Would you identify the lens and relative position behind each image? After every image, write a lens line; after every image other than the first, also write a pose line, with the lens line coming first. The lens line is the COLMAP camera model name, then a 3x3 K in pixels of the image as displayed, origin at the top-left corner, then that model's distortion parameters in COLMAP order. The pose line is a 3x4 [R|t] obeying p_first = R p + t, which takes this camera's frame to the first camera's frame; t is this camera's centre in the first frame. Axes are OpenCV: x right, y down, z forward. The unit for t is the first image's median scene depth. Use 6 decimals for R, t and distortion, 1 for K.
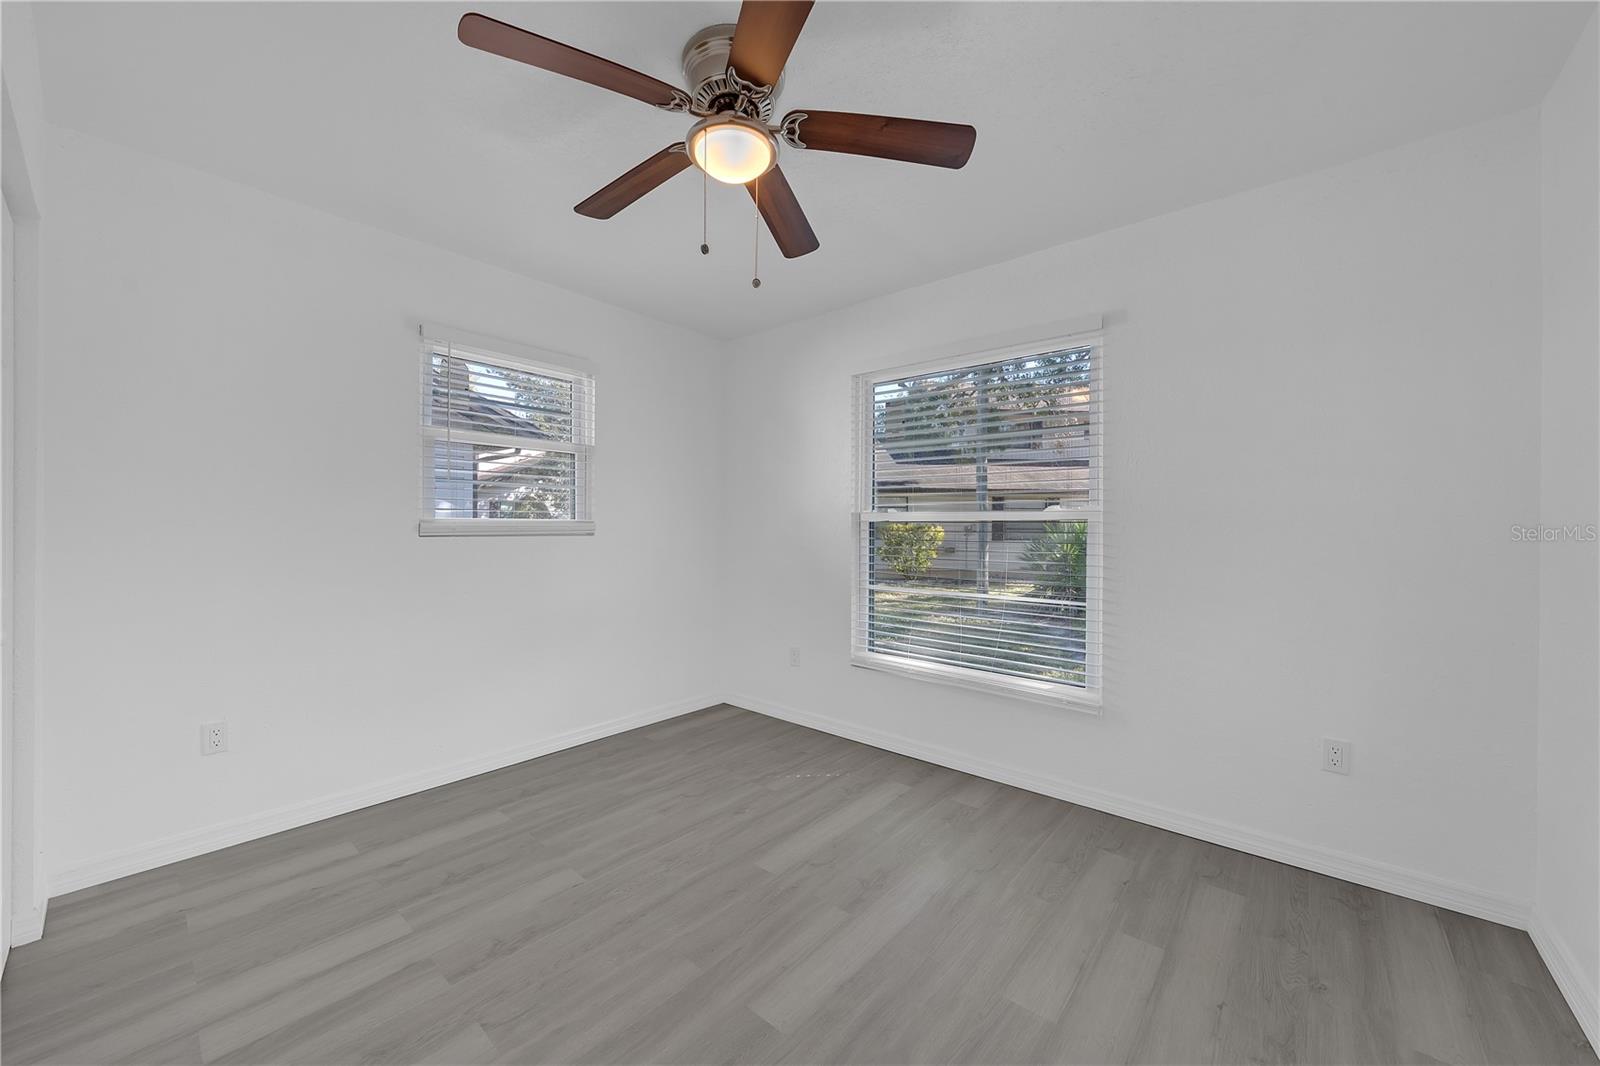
lens RADIAL K [[545.2, 0, 790.3], [0, 545.2, 543.1], [0, 0, 1]] dist [-0.006748, -0.000015]
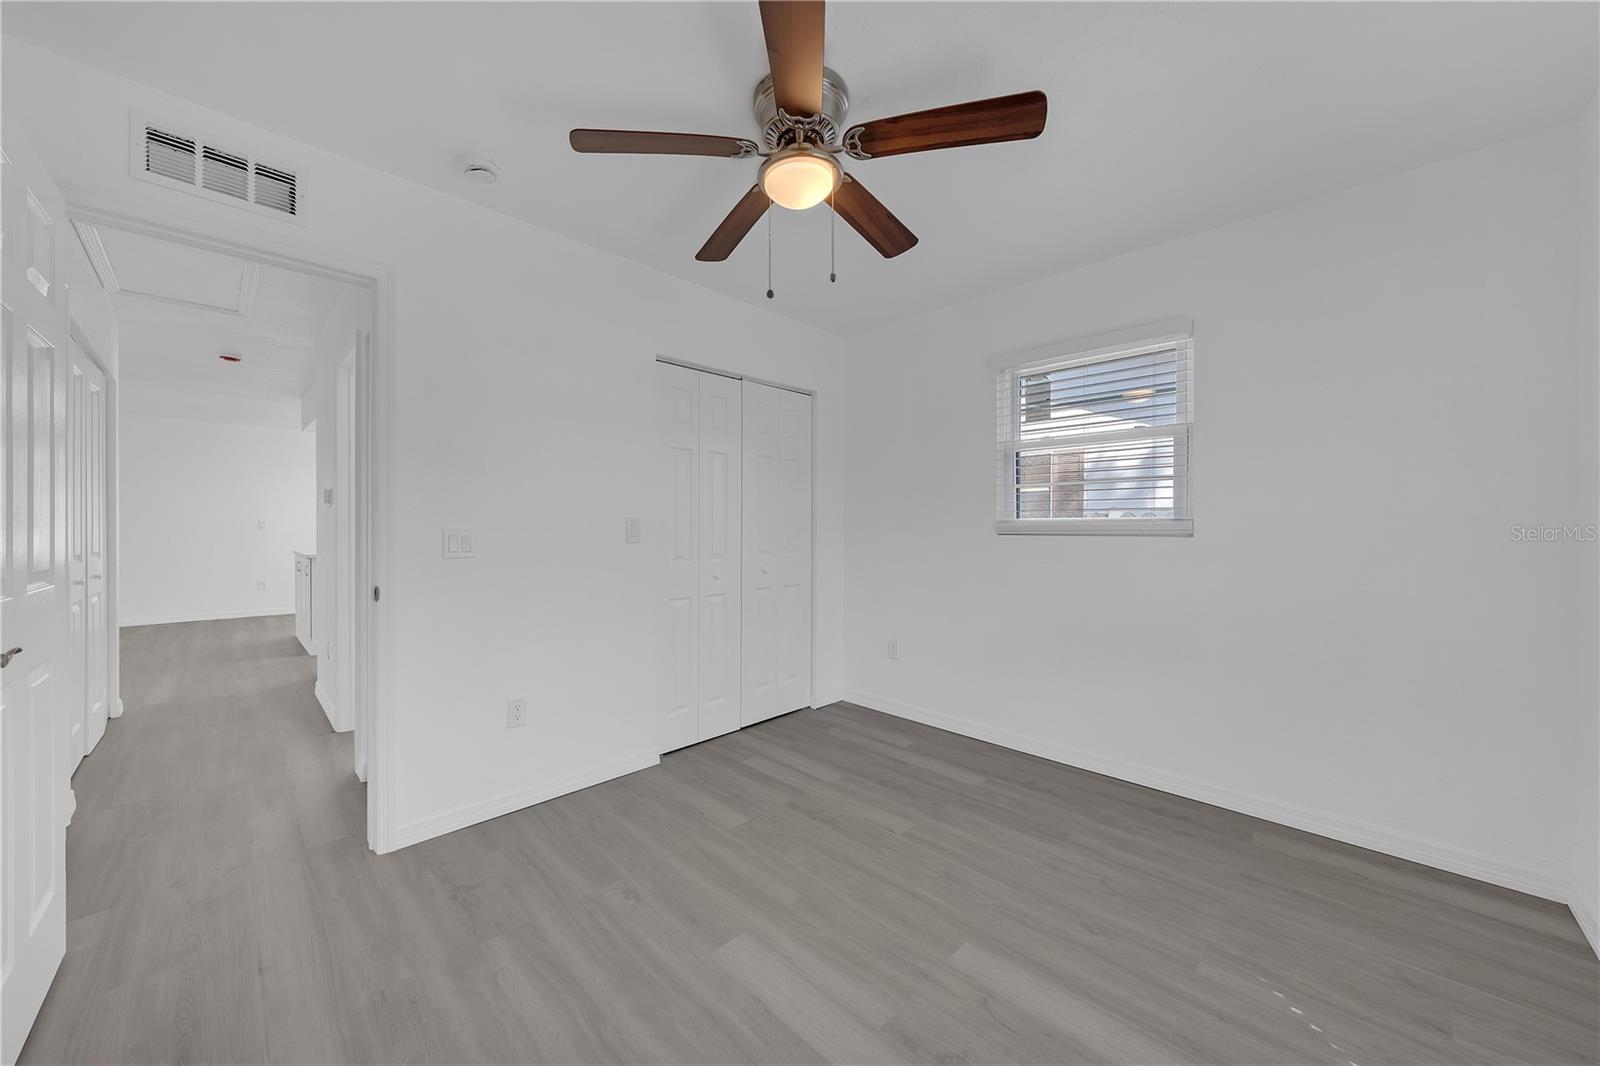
lens RADIAL K [[569.7, 0, 812.5], [0, 569.7, 528.8], [0, 0, 1]] dist [-0.000781, -0.000209]
pose [[-0.003014, -0.001099, -0.999995, 0.816654], [-0.028624, 0.999590, -0.001012, -0.016063], [0.999586, 0.028621, -0.003044, 0.793248]]
